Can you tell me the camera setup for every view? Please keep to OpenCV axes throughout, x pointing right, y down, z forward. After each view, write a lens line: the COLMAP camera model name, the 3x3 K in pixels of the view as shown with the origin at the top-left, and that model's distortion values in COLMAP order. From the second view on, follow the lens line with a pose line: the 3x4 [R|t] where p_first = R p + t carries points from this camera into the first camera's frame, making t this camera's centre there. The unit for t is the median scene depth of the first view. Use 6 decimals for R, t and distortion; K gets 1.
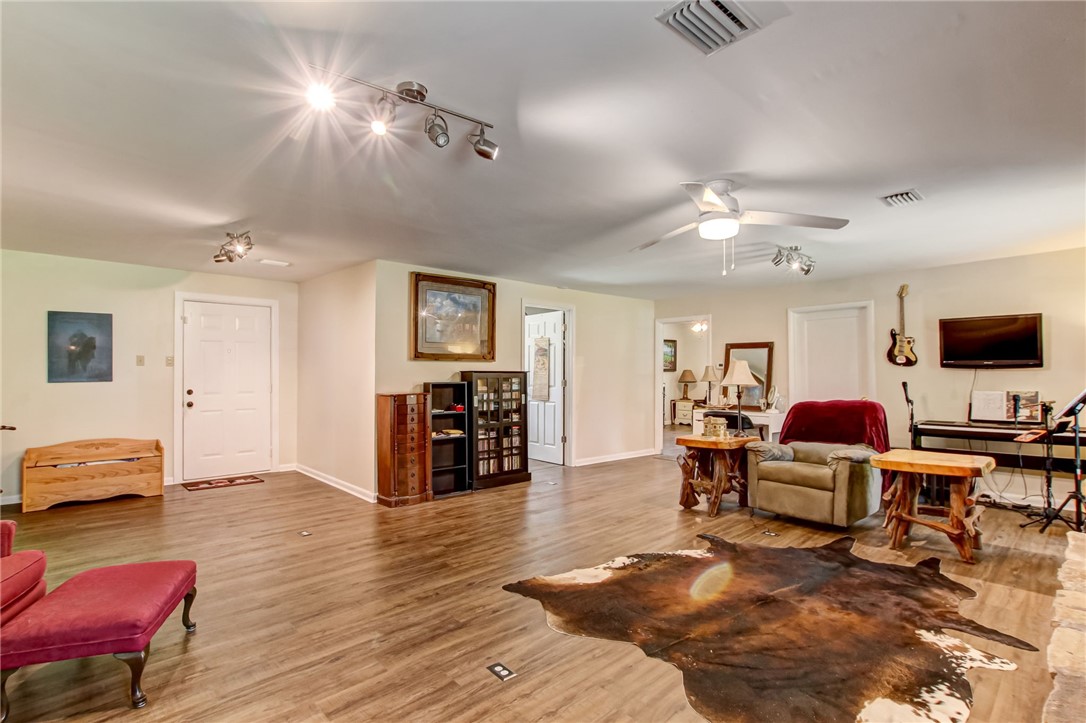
lens RADIAL K [[521.1, 0, 535.6], [0, 521.1, 356.5], [0, 0, 1]] dist [-0.017339, 0.005987]
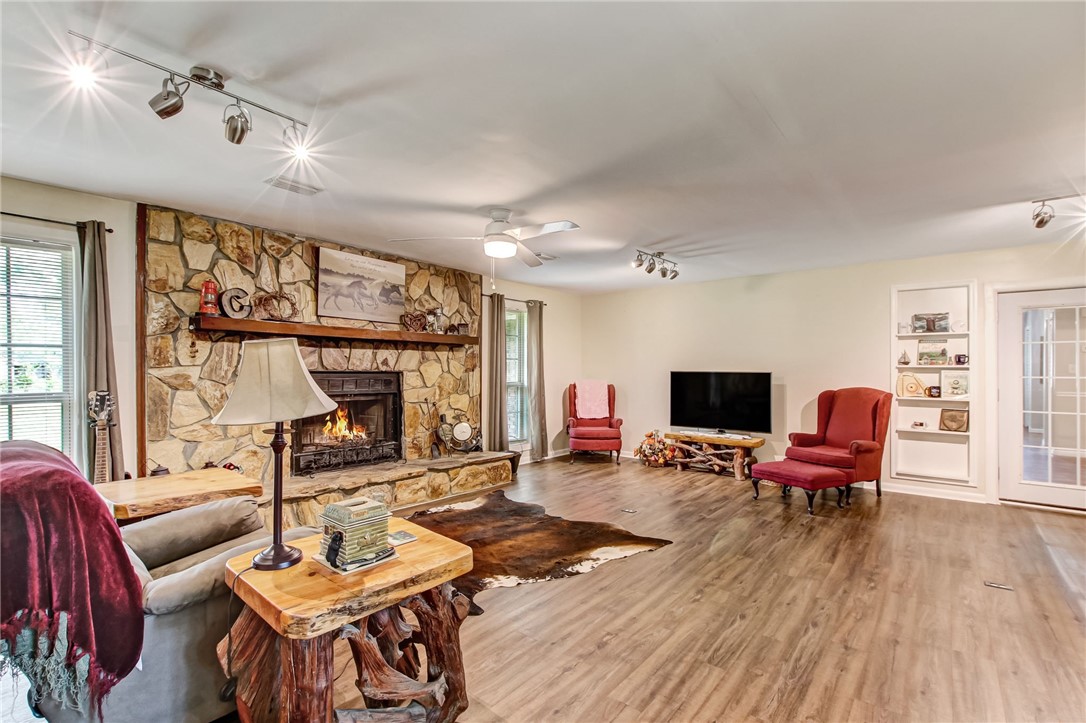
lens RADIAL K [[505.8, 0, 535.9], [0, 505.8, 365.2], [0, 0, 1]] dist [-0.003202, 0.000032]
pose [[-0.990111, -0.005518, -0.140179, 0.387128], [-0.000913, 0.999458, -0.032894, 0.051359], [0.140285, -0.032440, -0.989580, 1.927685]]
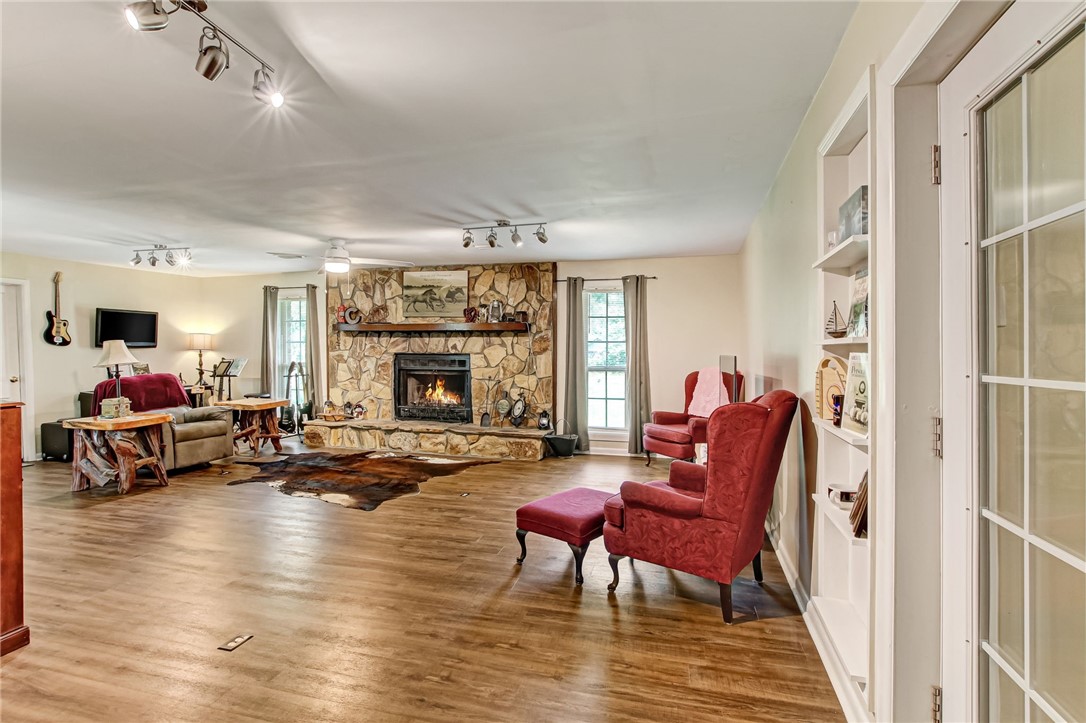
lens RADIAL K [[521.1, 0, 535.6], [0, 521.1, 356.5], [0, 0, 1]] dist [-0.017339, 0.005987]
pose [[-0.533180, -0.011100, 0.845929, -1.272779], [-0.027066, 0.999626, -0.003942, 0.030846], [-0.845569, -0.024998, -0.533281, 1.210526]]
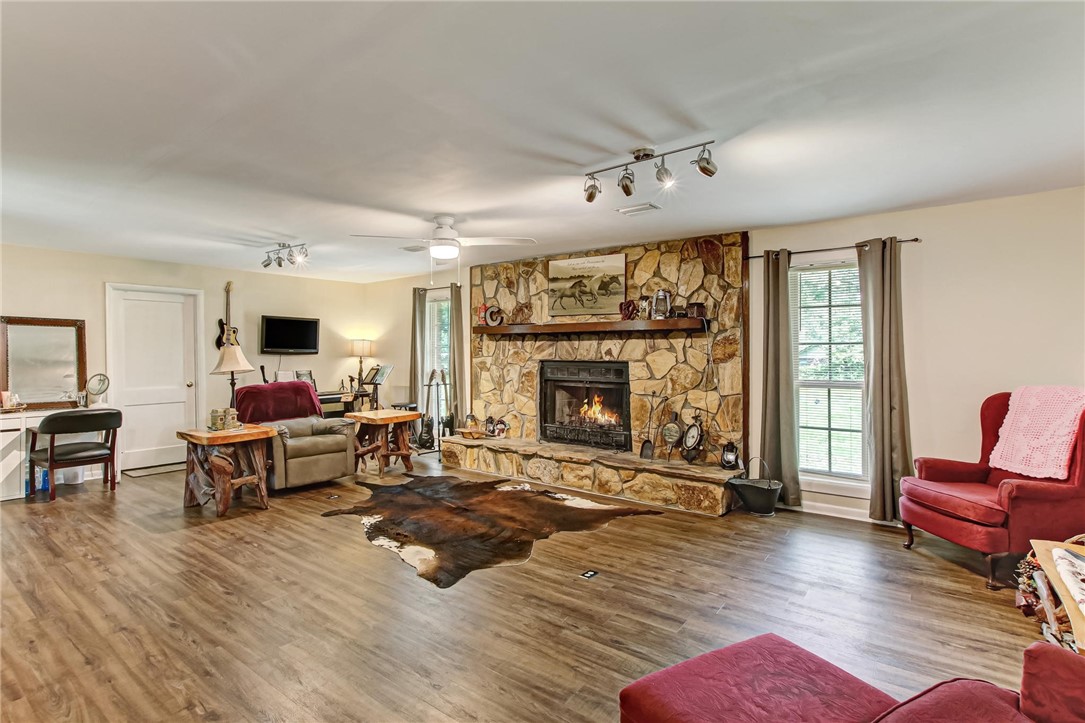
lens RADIAL K [[520.6, 0, 535.1], [0, 520.6, 356.5], [0, 0, 1]] dist [-0.017339, 0.005987]
pose [[-0.182372, -0.000075, 0.983230, -0.901228], [-0.030646, 0.999515, -0.005608, 0.022347], [-0.982752, -0.031155, -0.182285, 0.904523]]
